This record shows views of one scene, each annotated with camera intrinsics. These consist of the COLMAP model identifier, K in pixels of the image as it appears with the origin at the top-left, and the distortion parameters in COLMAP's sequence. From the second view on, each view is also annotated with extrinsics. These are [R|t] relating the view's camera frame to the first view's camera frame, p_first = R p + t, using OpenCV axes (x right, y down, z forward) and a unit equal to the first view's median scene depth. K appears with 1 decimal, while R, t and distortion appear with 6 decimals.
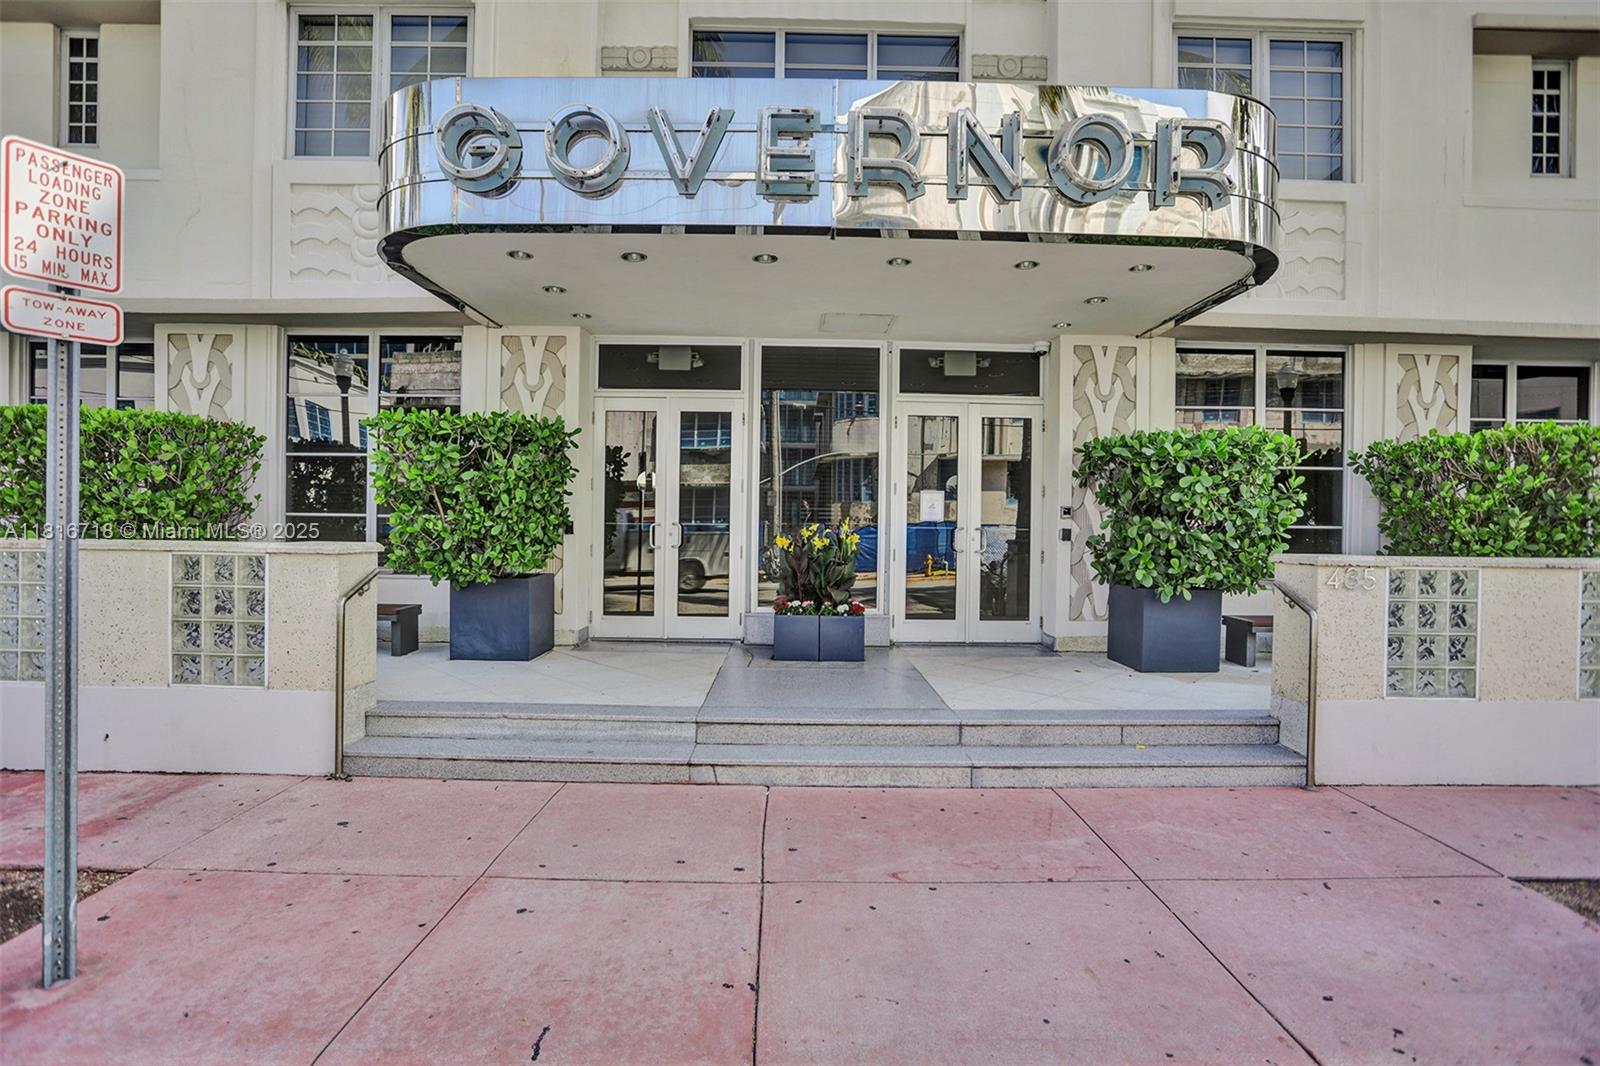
lens RADIAL K [[773.1, 0, 798.2], [0, 773.1, 542.8], [0, 0, 1]] dist [-0.059577, 0.017727]
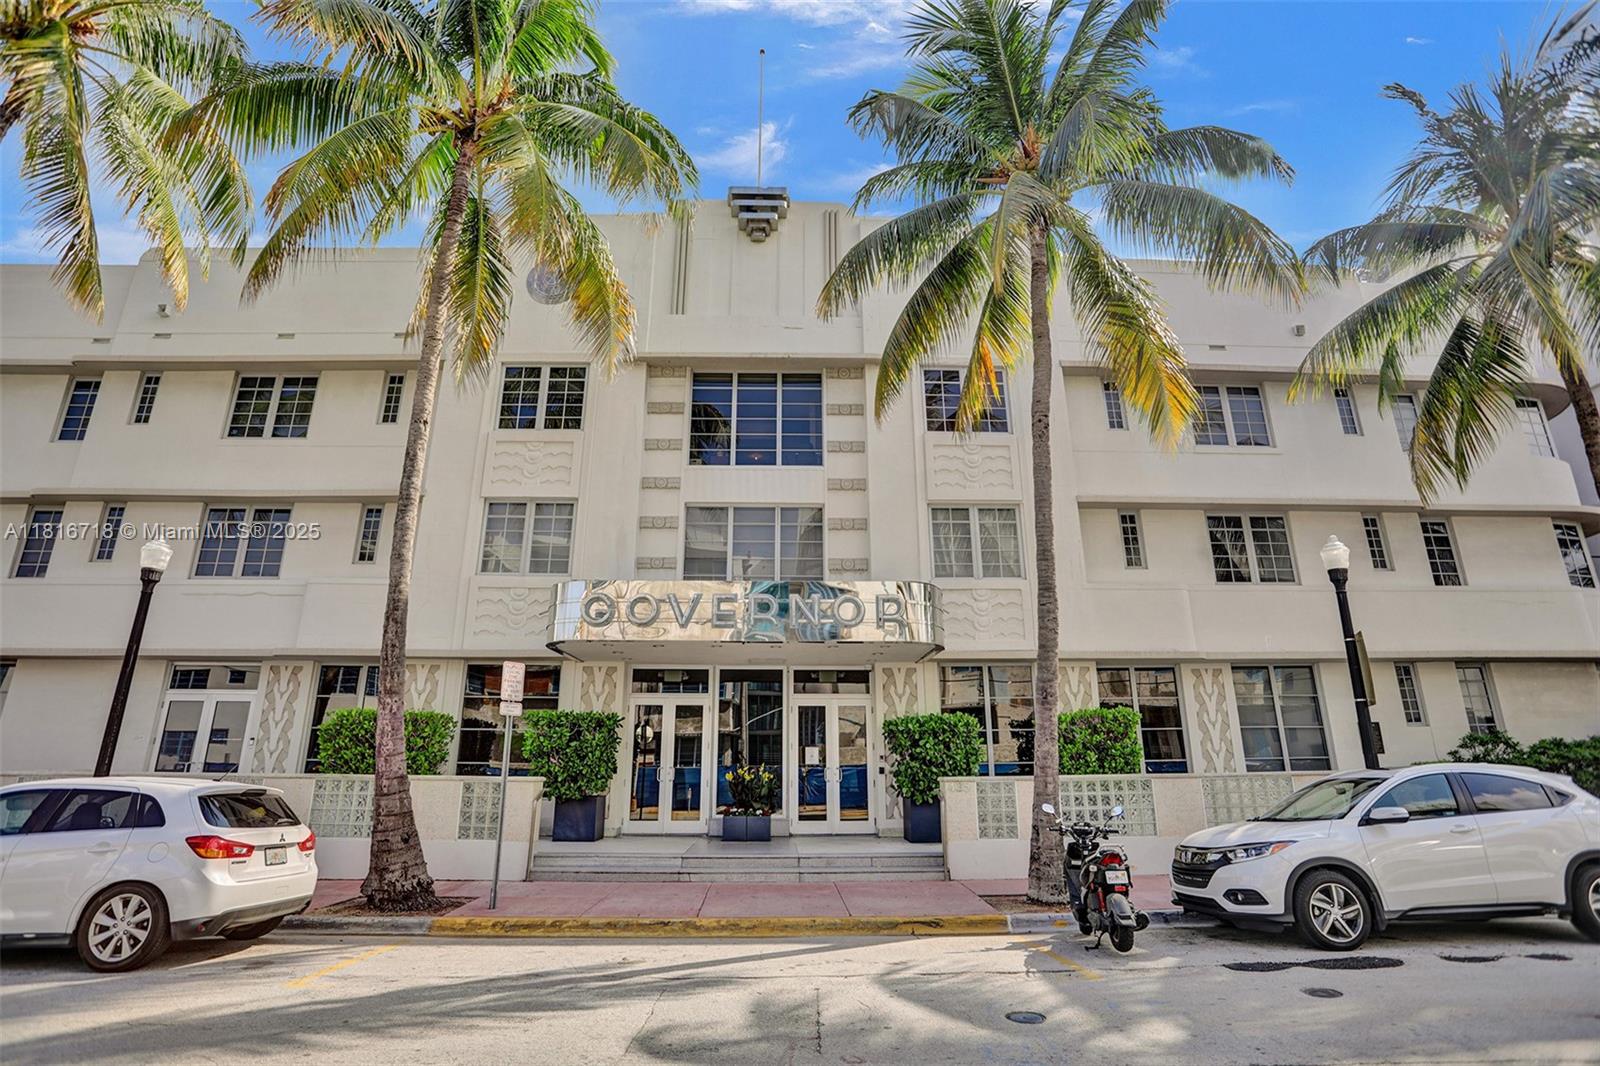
lens RADIAL K [[773.1, 0, 789.5], [0, 773.1, 538.3], [0, 0, 1]] dist [-0.059577, 0.017727]
pose [[0.999882, -0.010844, 0.010917, 0.111803], [0.013658, 0.952267, -0.304960, 0.018383], [-0.007089, 0.305073, 0.952303, -0.943025]]
